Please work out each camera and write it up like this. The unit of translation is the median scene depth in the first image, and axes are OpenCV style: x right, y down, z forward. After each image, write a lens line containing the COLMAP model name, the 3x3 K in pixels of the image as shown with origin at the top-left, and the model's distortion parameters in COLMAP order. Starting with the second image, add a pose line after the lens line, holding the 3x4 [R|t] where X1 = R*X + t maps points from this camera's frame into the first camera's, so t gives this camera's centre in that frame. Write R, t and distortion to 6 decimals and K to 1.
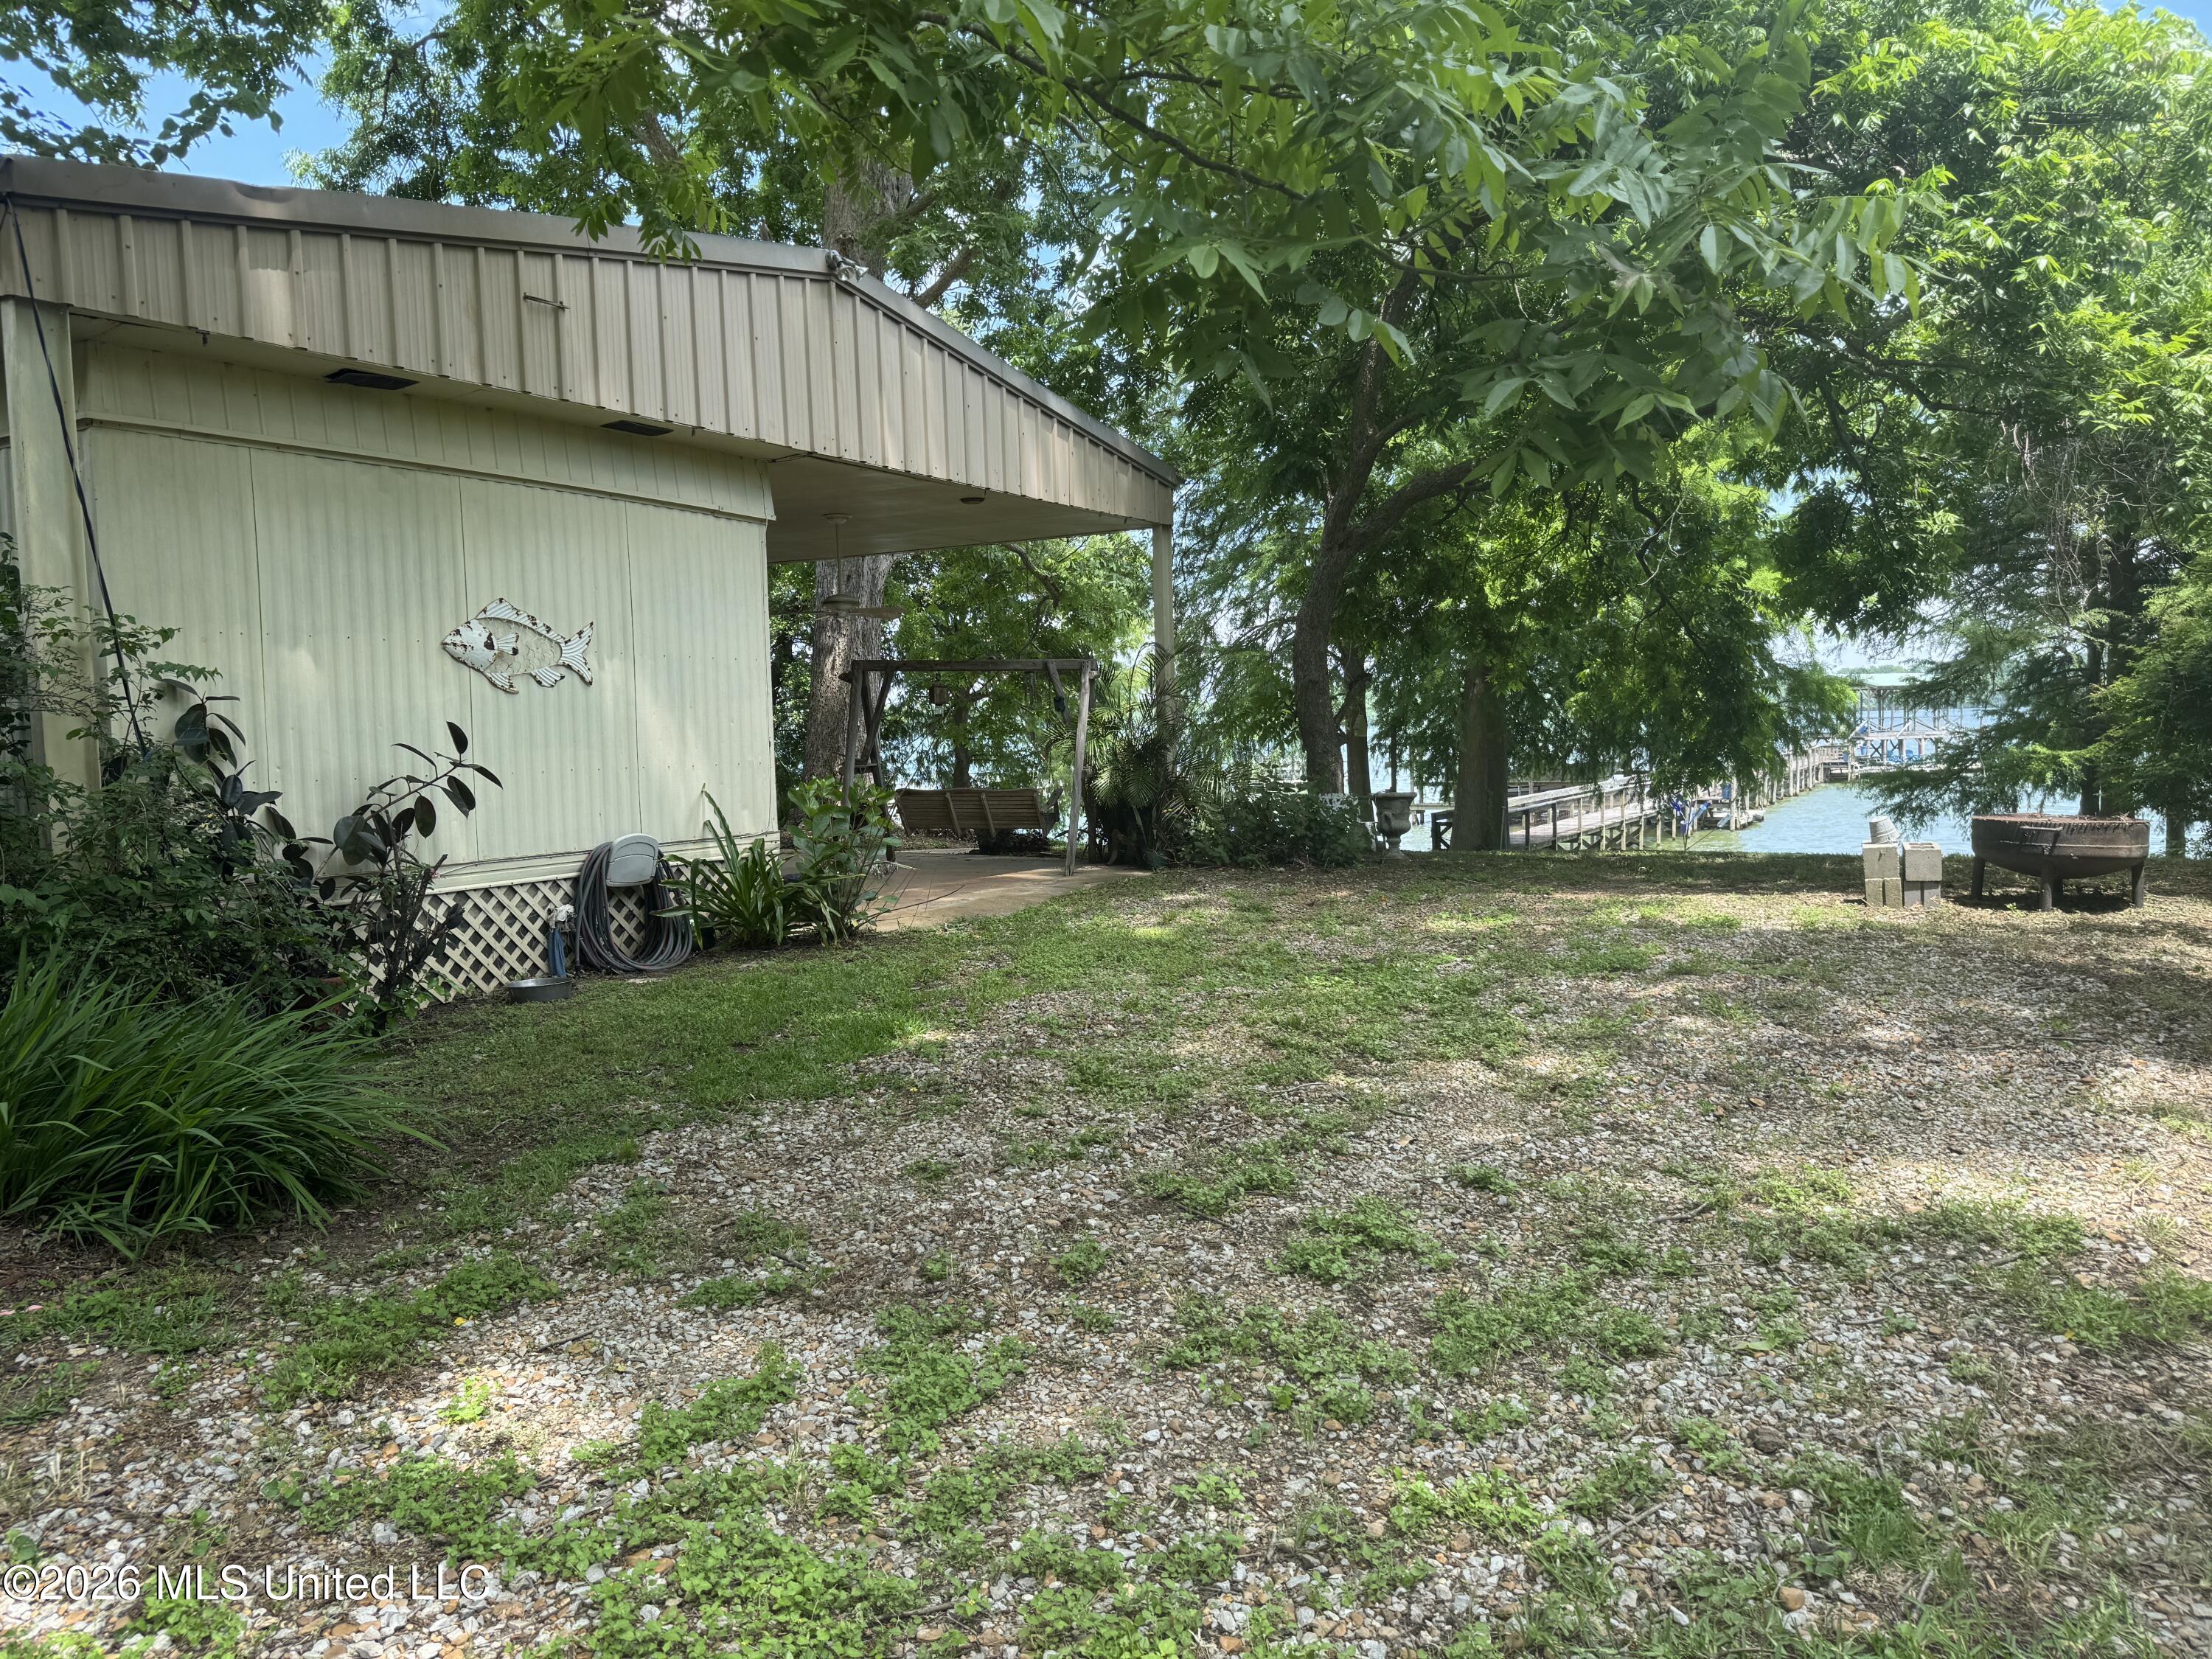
lens RADIAL K [[1550.8, 0, 1110.3], [0, 1550.8, 834.2], [0, 0, 1]] dist [0.078795, -0.100491]
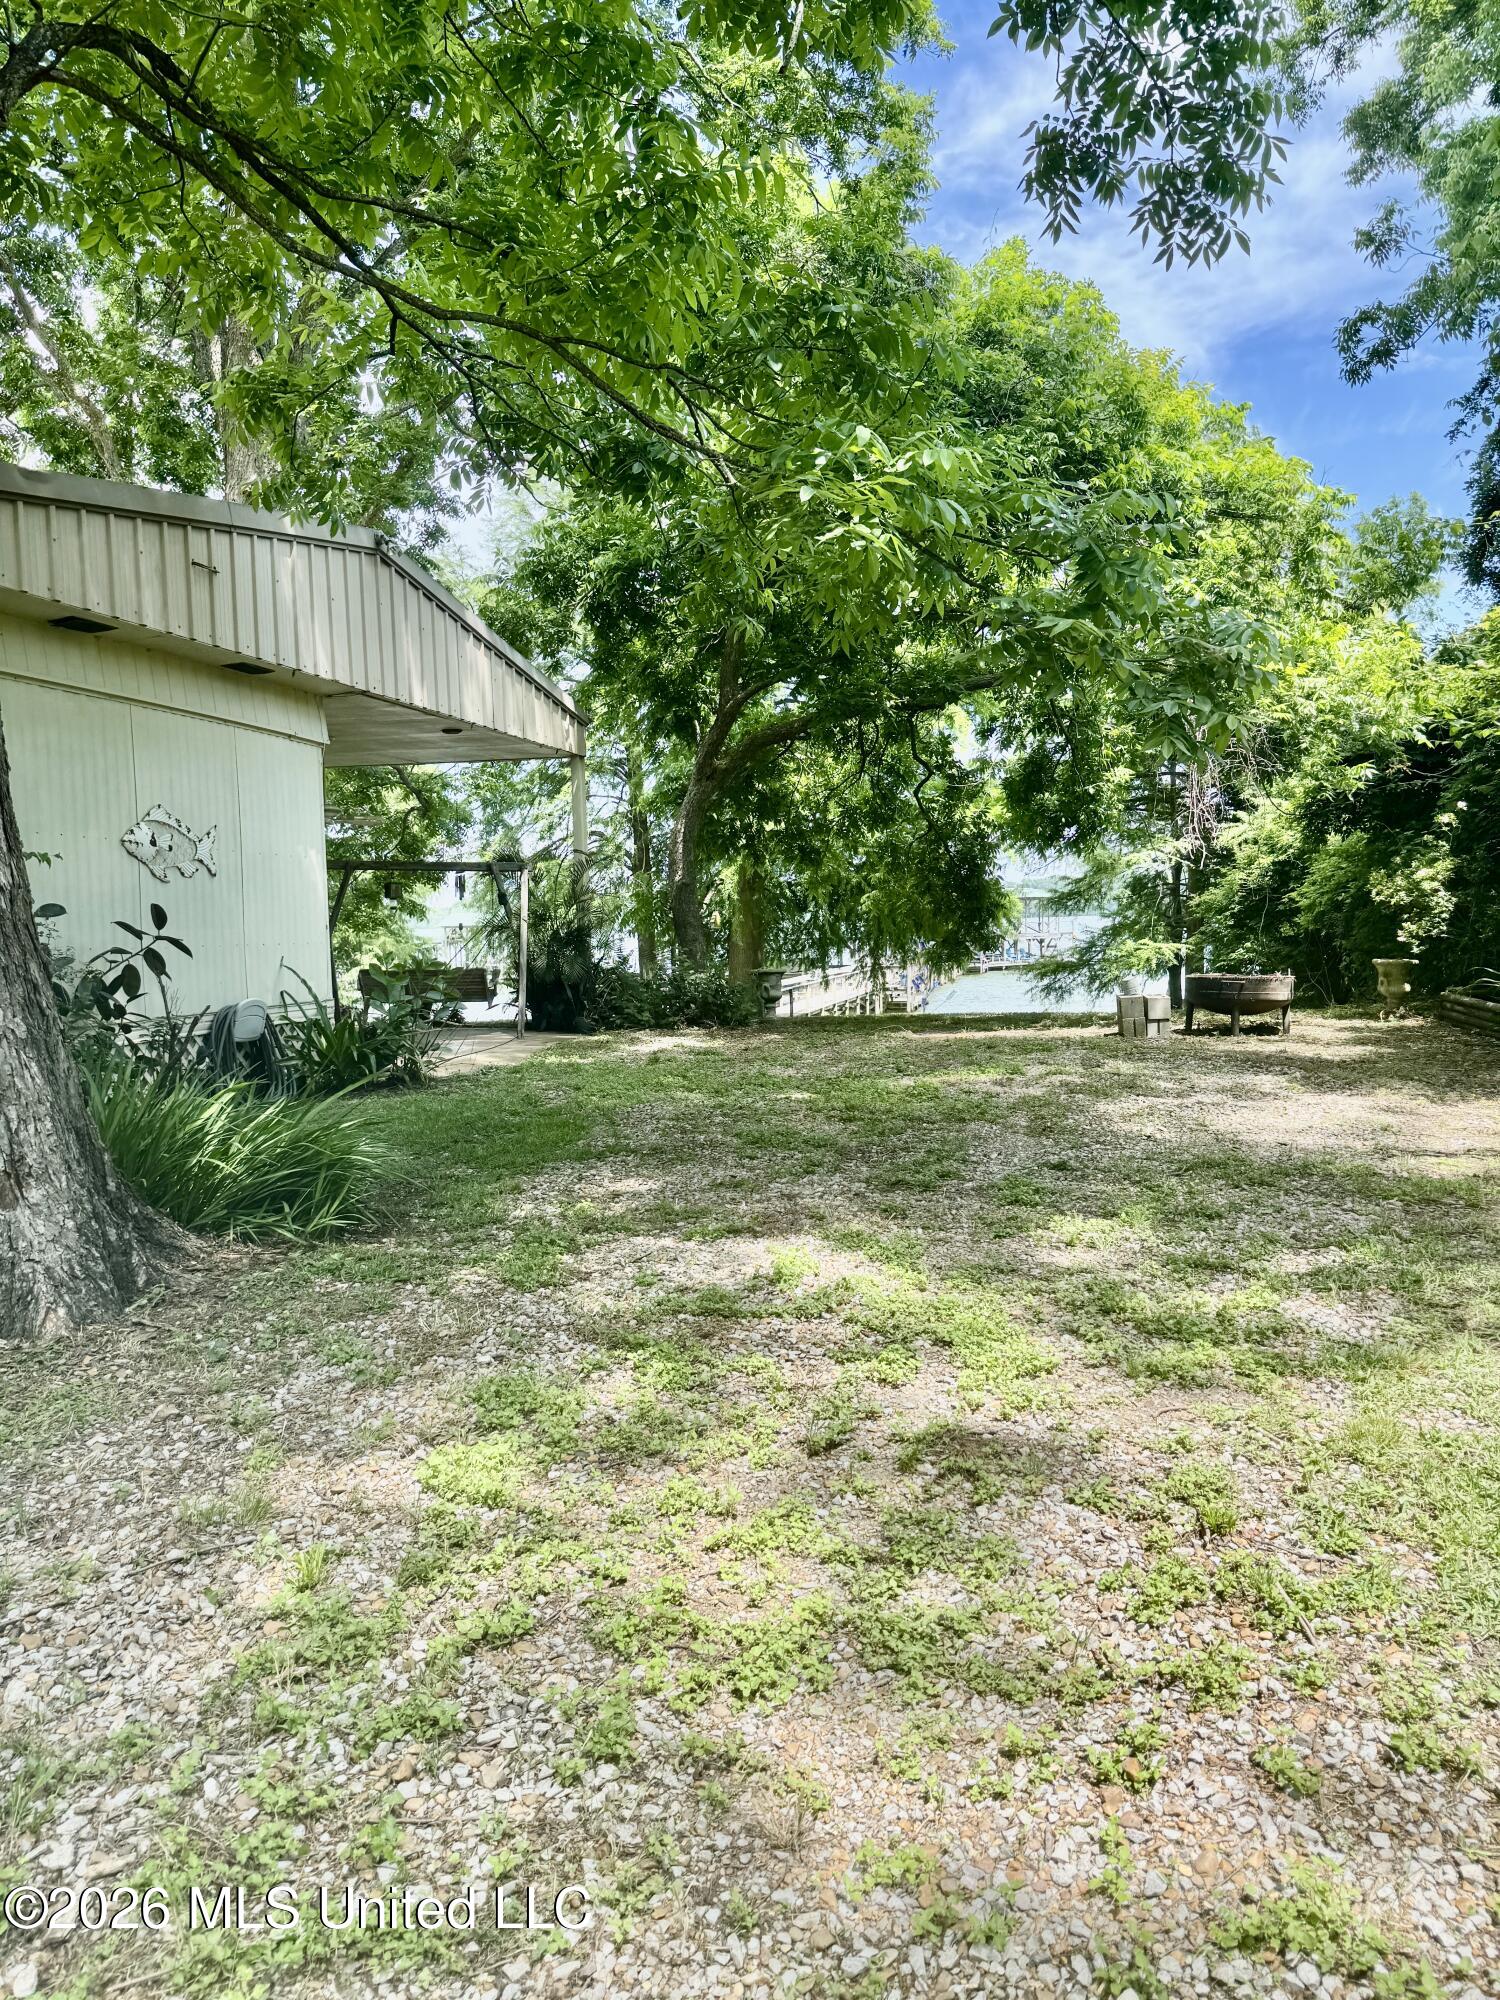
lens RADIAL K [[1402.1, 0, 750.0], [0, 1402.1, 1000.0], [0, 0, 1]] dist [0.078795, -0.100491]
pose [[0.957062, -0.011229, 0.289665, -0.223622], [0.016392, 0.999747, -0.015404, 0.021468], [-0.289418, 0.019491, 0.957004, -0.152594]]
